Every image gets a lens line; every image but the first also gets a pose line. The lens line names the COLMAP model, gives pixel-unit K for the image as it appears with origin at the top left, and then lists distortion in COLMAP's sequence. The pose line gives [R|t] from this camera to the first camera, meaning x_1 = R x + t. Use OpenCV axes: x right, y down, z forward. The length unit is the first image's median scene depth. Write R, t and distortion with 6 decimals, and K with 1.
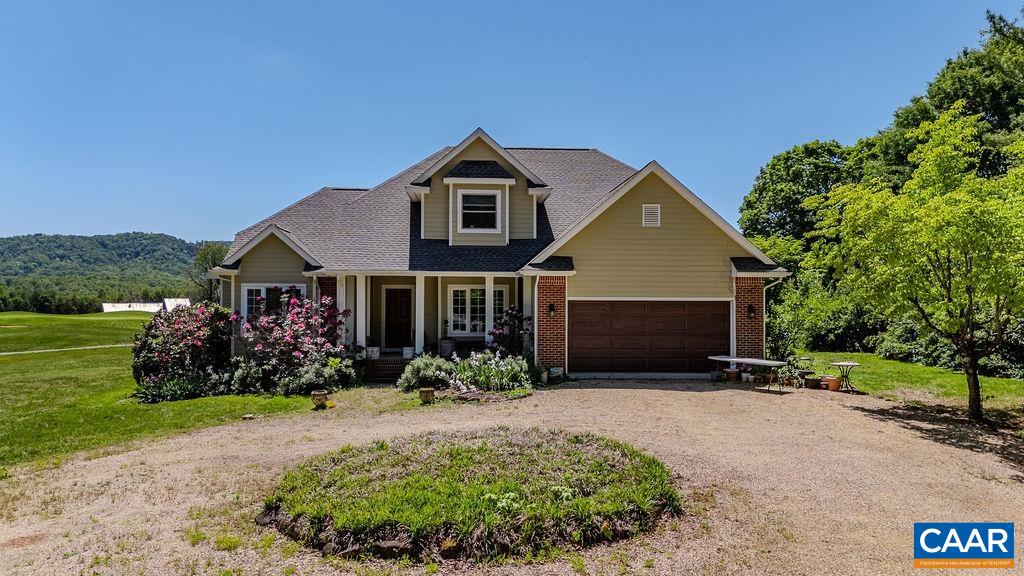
lens RADIAL K [[764.8, 0, 512.0], [0, 764.8, 288.0], [0, 0, 1]] dist [0.066461, -0.064019]
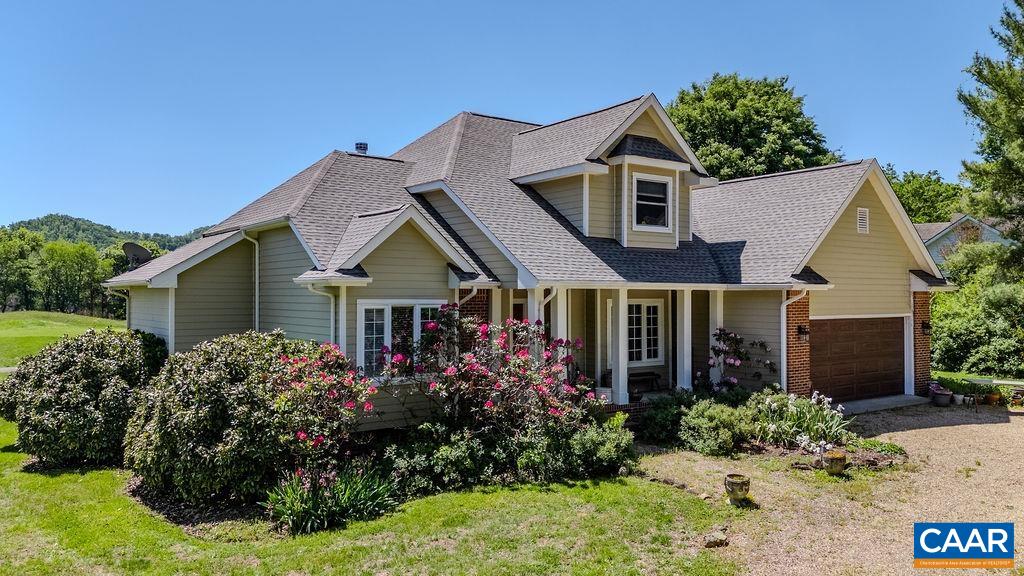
lens RADIAL K [[772.6, 0, 512.0], [0, 772.6, 288.0], [0, 0, 1]] dist [0.075654, -0.003517]
pose [[0.835651, 0.002040, 0.549256, -0.619449], [-0.001996, 0.999998, -0.000678, -0.015651], [-0.549257, -0.000530, 0.835654, 0.457093]]
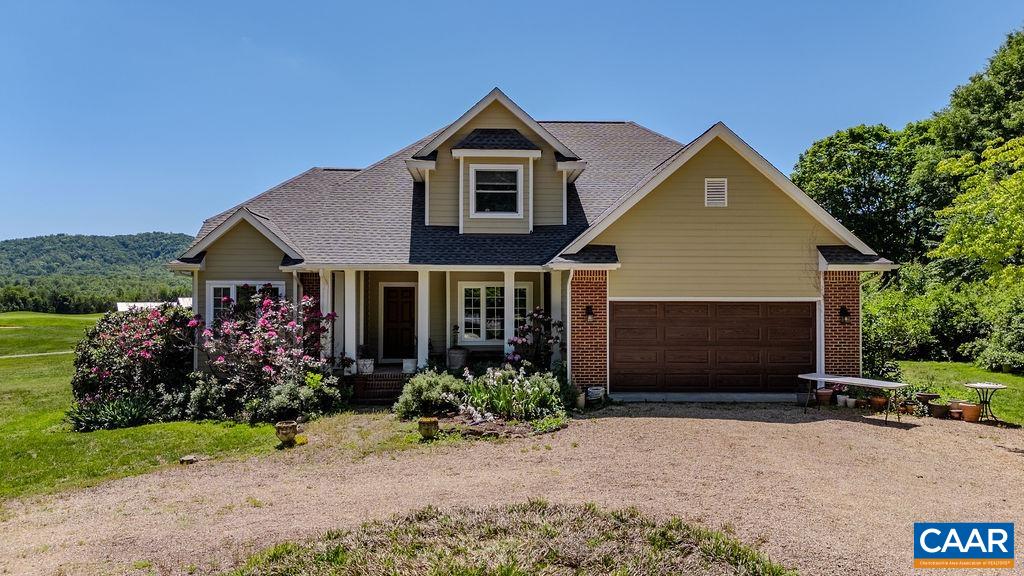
lens RADIAL K [[764.8, 0, 512.0], [0, 764.8, 288.0], [0, 0, 1]] dist [0.066461, -0.064019]
pose [[0.999797, -0.002138, -0.020050, -0.010962], [0.002179, 0.999996, 0.002020, 0.000813], [0.020045, -0.002063, 0.999797, 0.200456]]
